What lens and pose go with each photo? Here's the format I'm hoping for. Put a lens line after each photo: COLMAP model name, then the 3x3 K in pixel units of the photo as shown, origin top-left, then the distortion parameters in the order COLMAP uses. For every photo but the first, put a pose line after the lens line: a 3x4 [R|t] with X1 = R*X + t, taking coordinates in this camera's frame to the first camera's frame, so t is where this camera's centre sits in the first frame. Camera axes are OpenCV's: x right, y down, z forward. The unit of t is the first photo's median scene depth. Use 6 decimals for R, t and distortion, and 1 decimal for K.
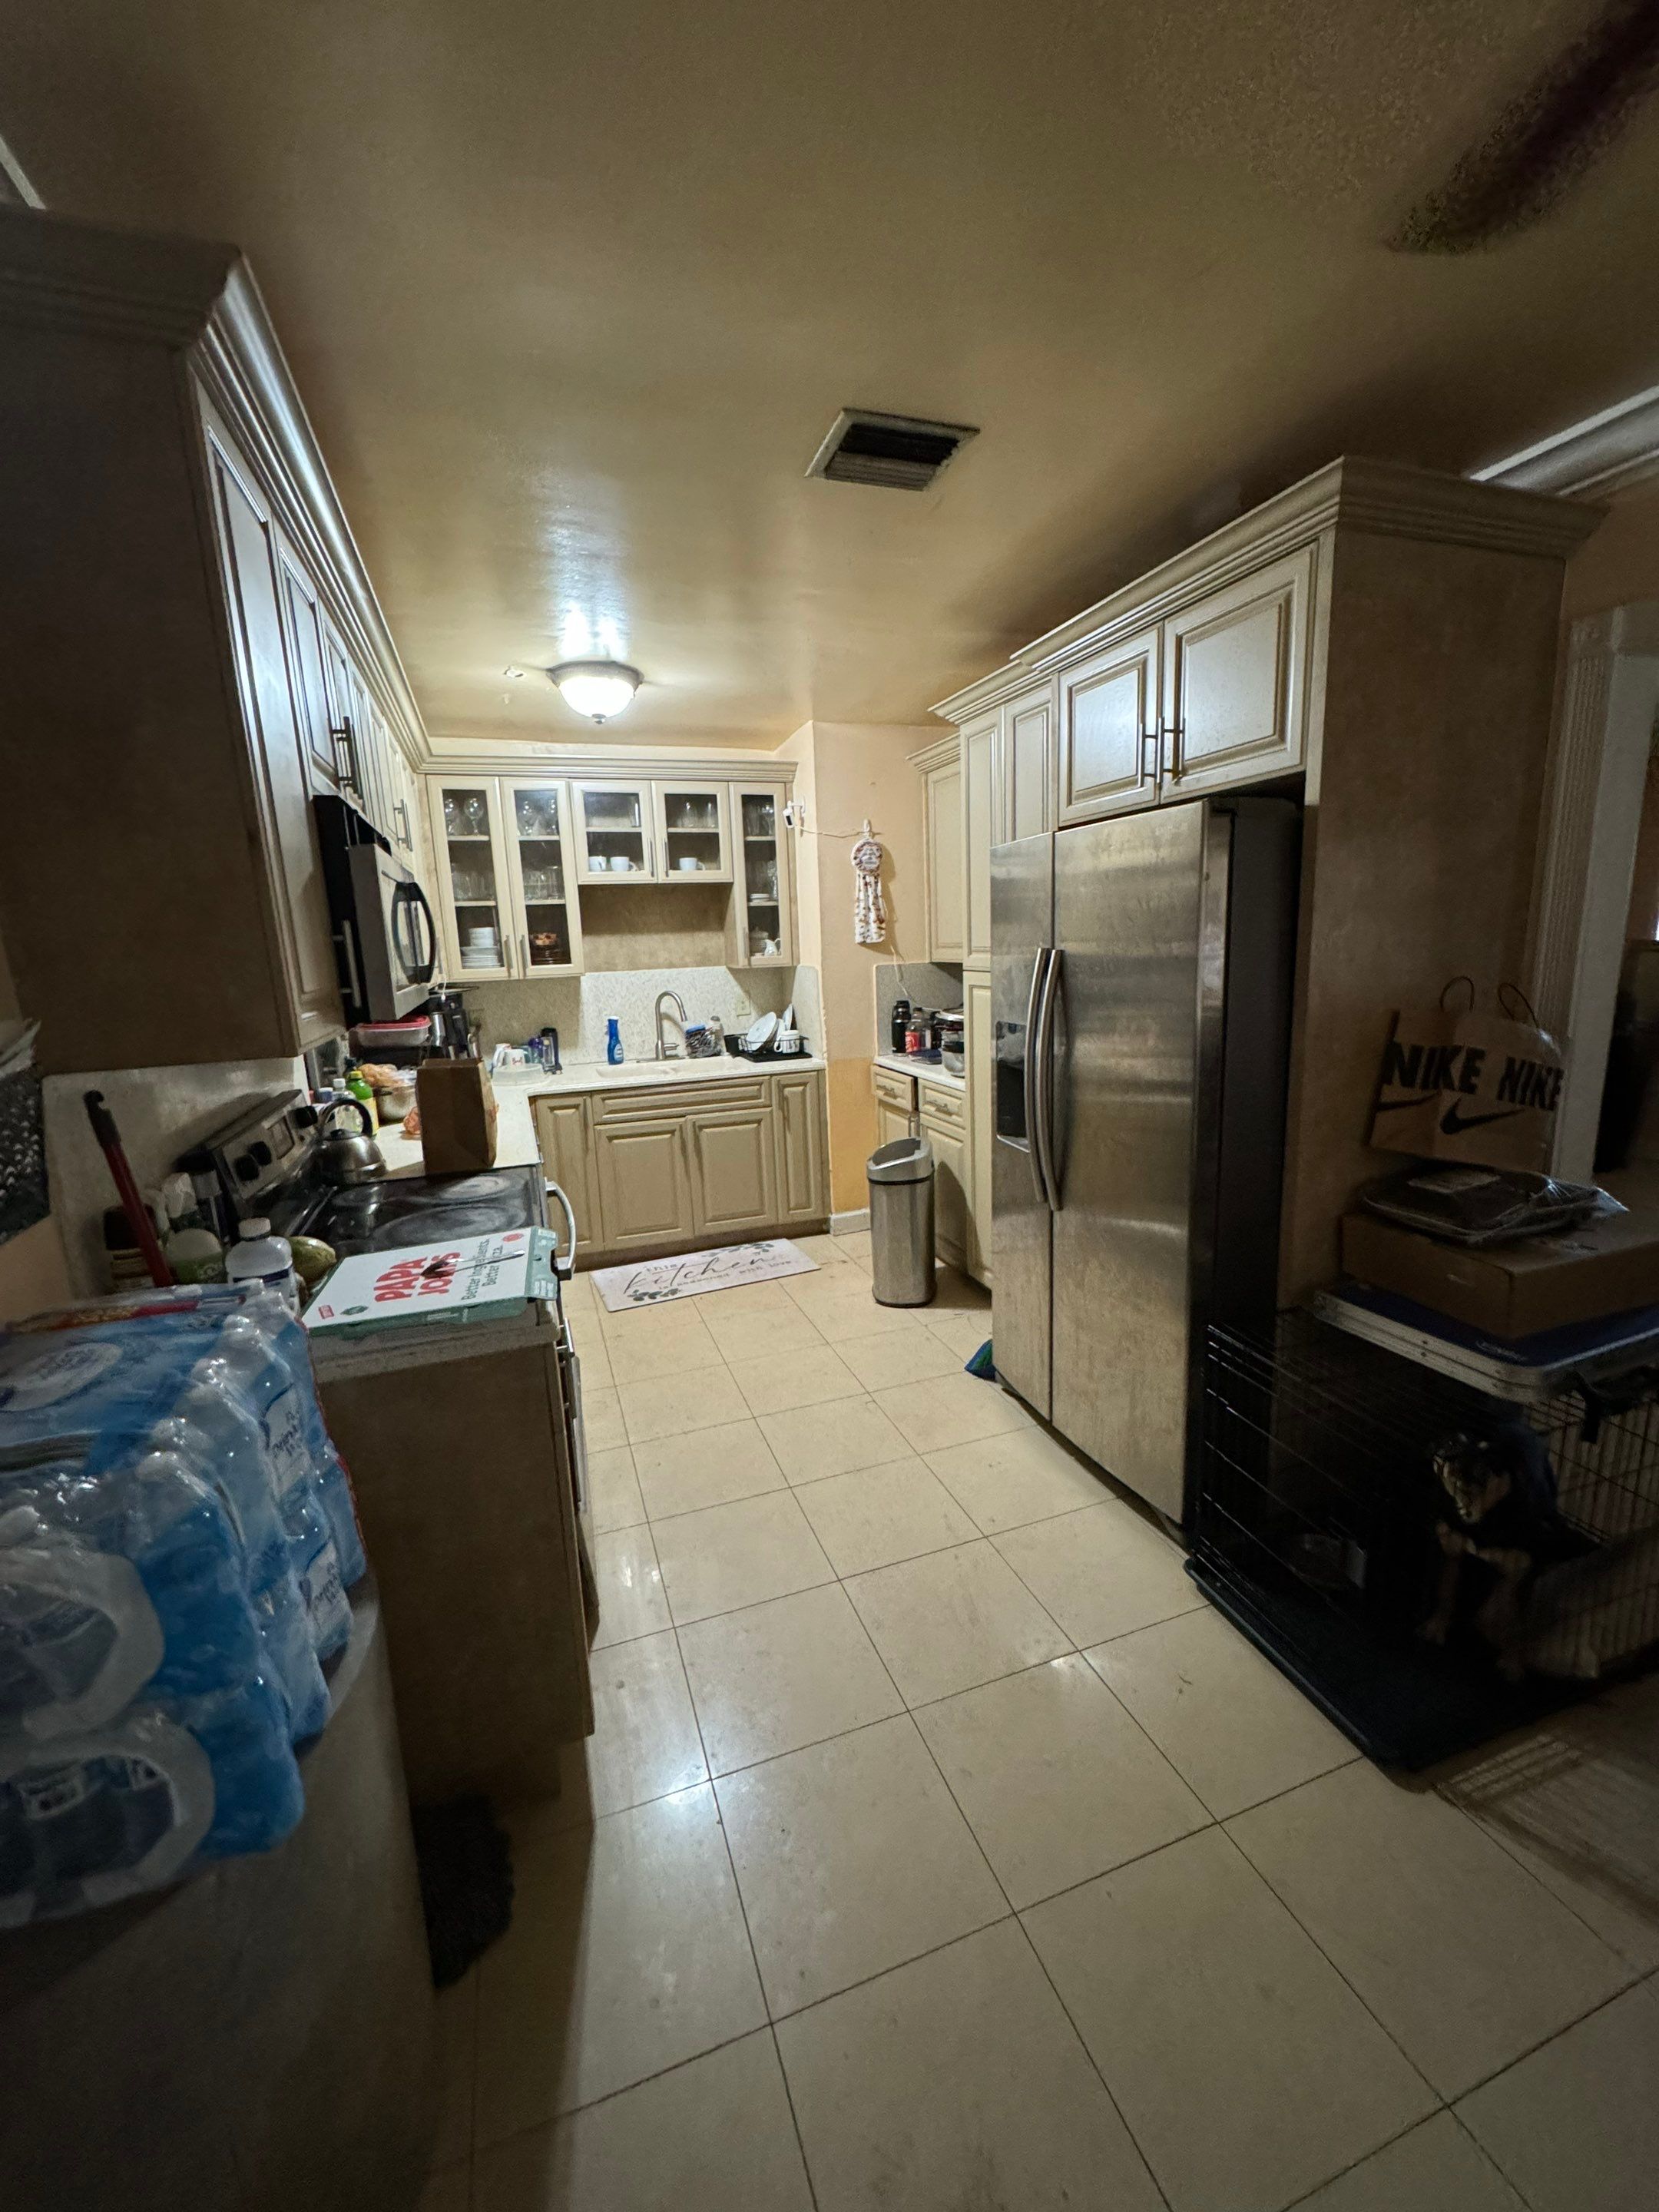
lens RADIAL K [[899.5, 0, 839.5], [0, 899.5, 1108.6], [0, 0, 1]] dist [-0.003847, -0.000082]
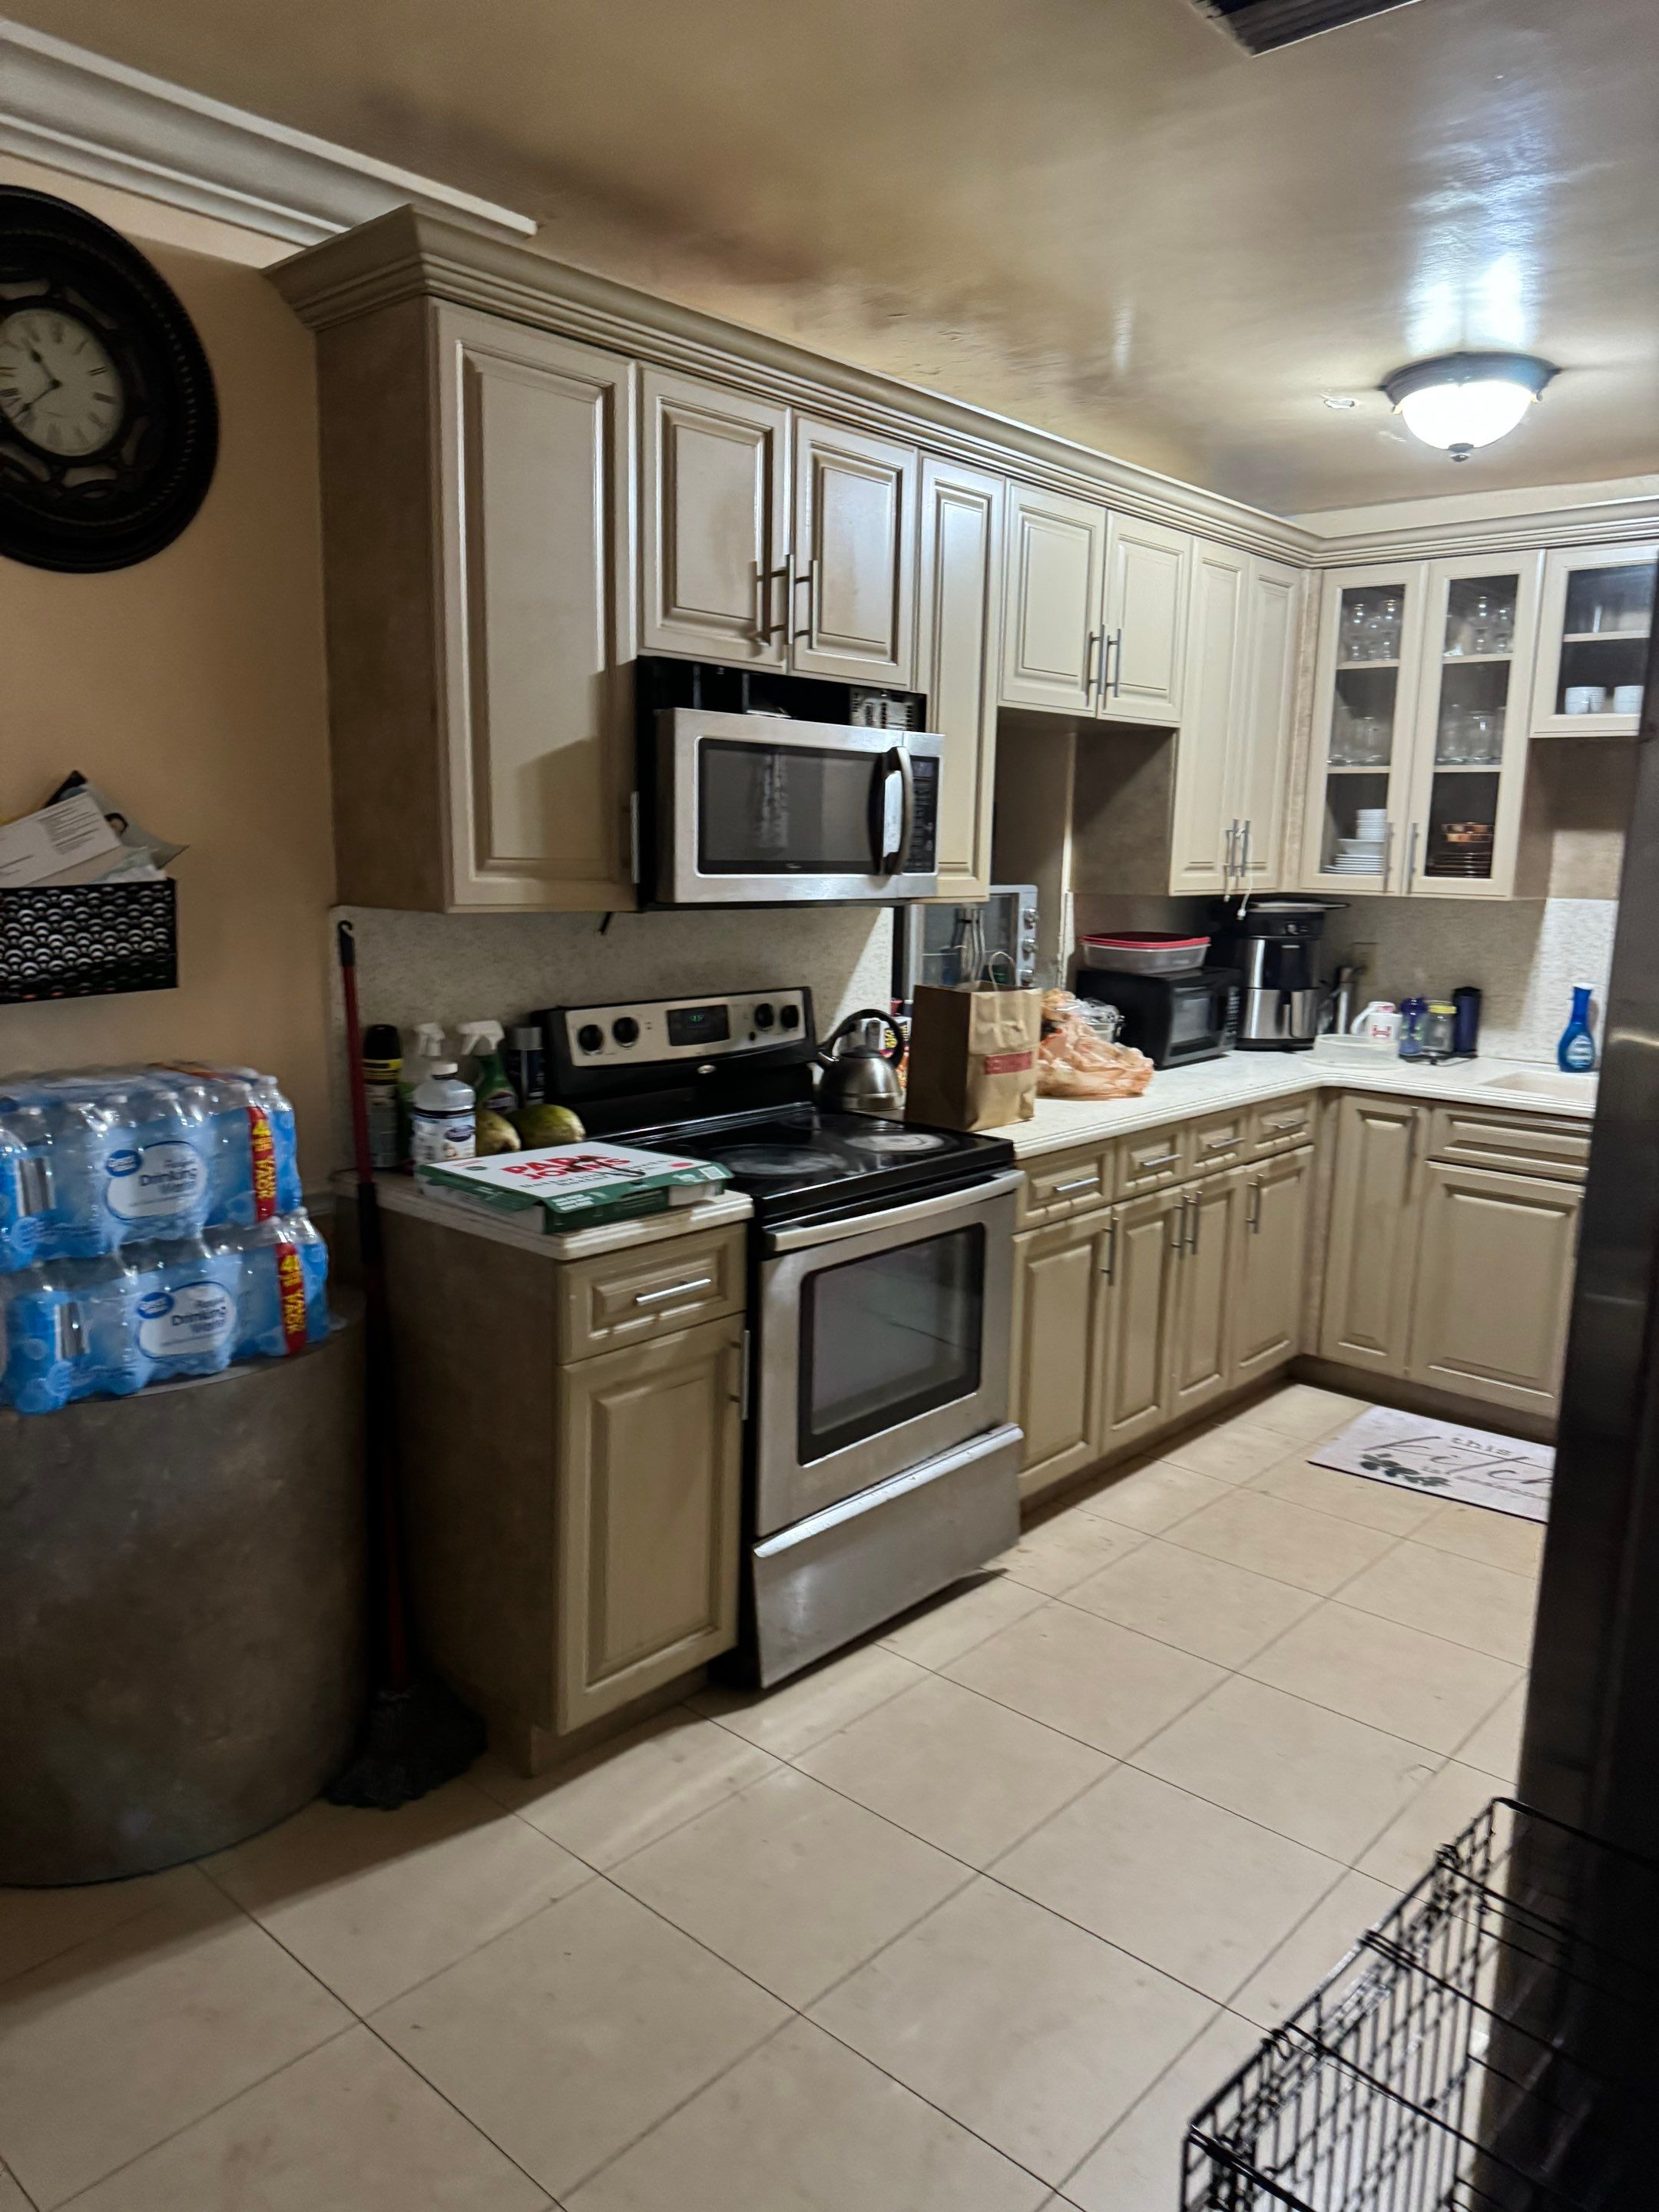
lens RADIAL K [[1588.6, 0, 780.4], [0, 1588.6, 1125.8], [0, 0, 1]] dist [0.034009, -0.077990]
pose [[0.449167, 0.206378, -0.869285, 0.426930], [-0.206587, 0.970580, 0.123681, -0.043501], [0.869236, 0.124029, 0.478587, 0.157801]]
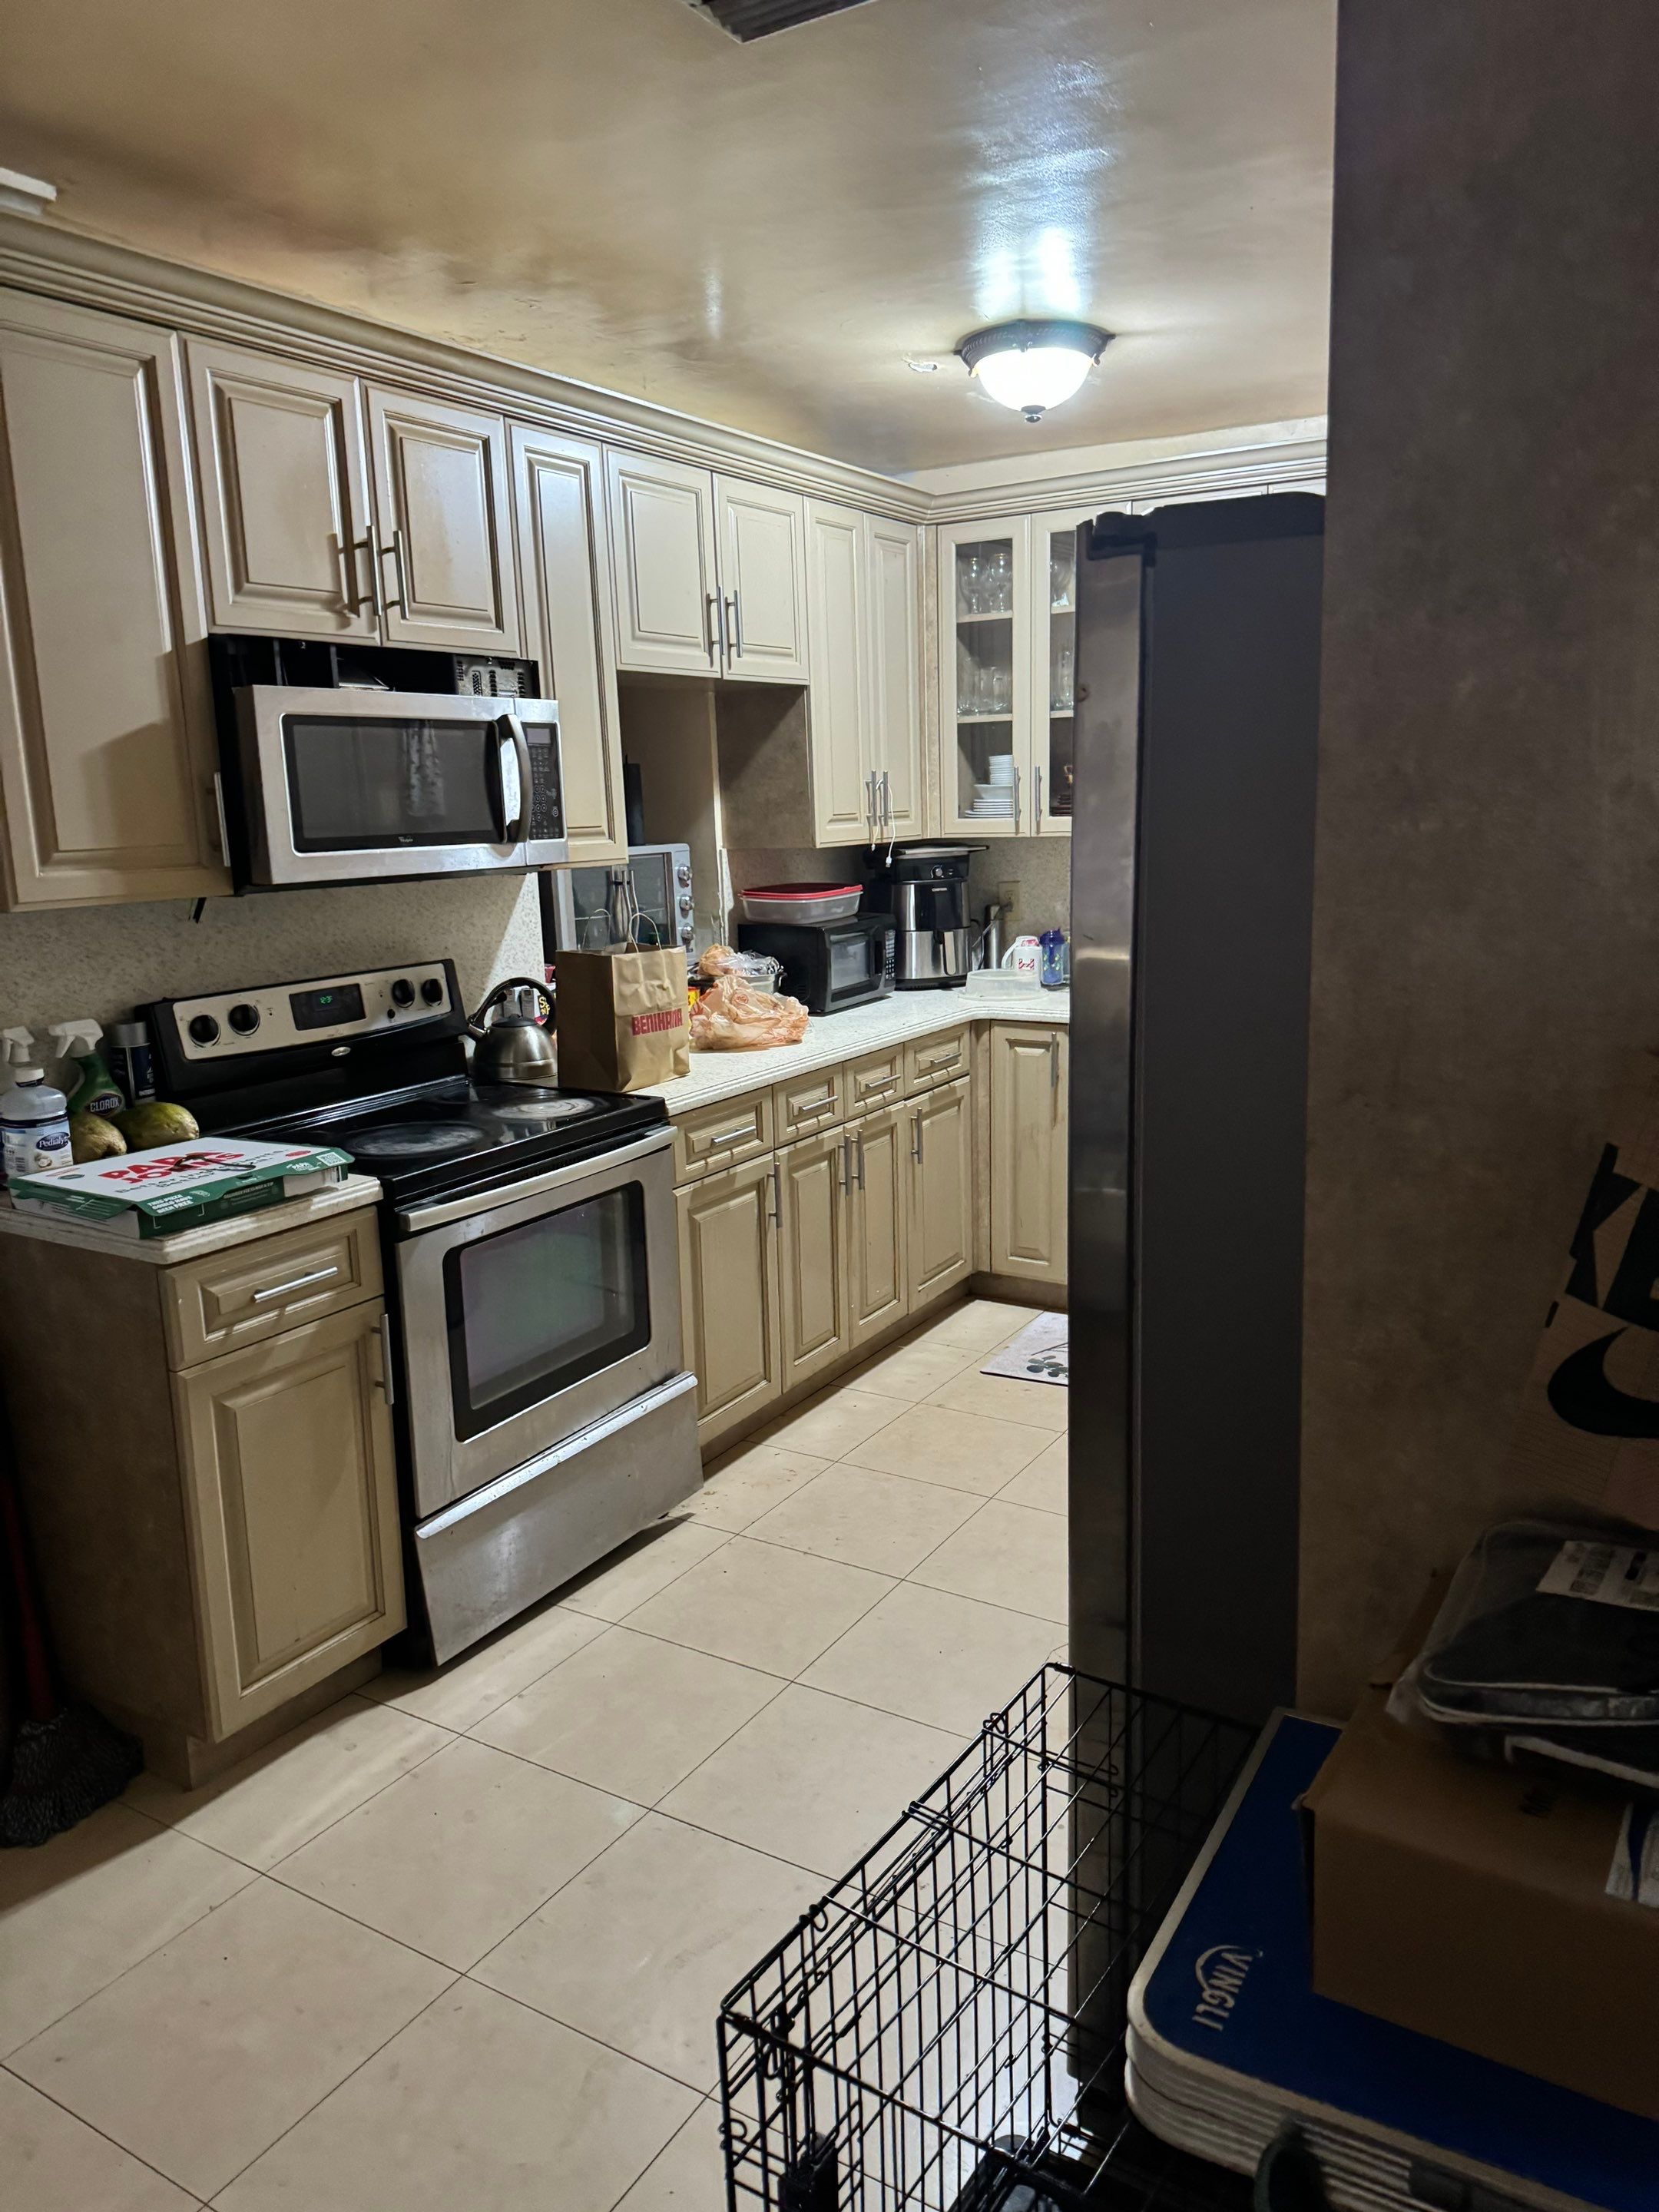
lens RADIAL K [[1588.6, 0, 840.5], [0, 1588.6, 1110.1], [0, 0, 1]] dist [0.034009, -0.077990]
pose [[0.627473, 0.175860, -0.758519, 0.463484], [-0.146502, 0.983427, 0.106812, -0.055628], [0.764731, 0.044103, 0.642838, 0.187744]]
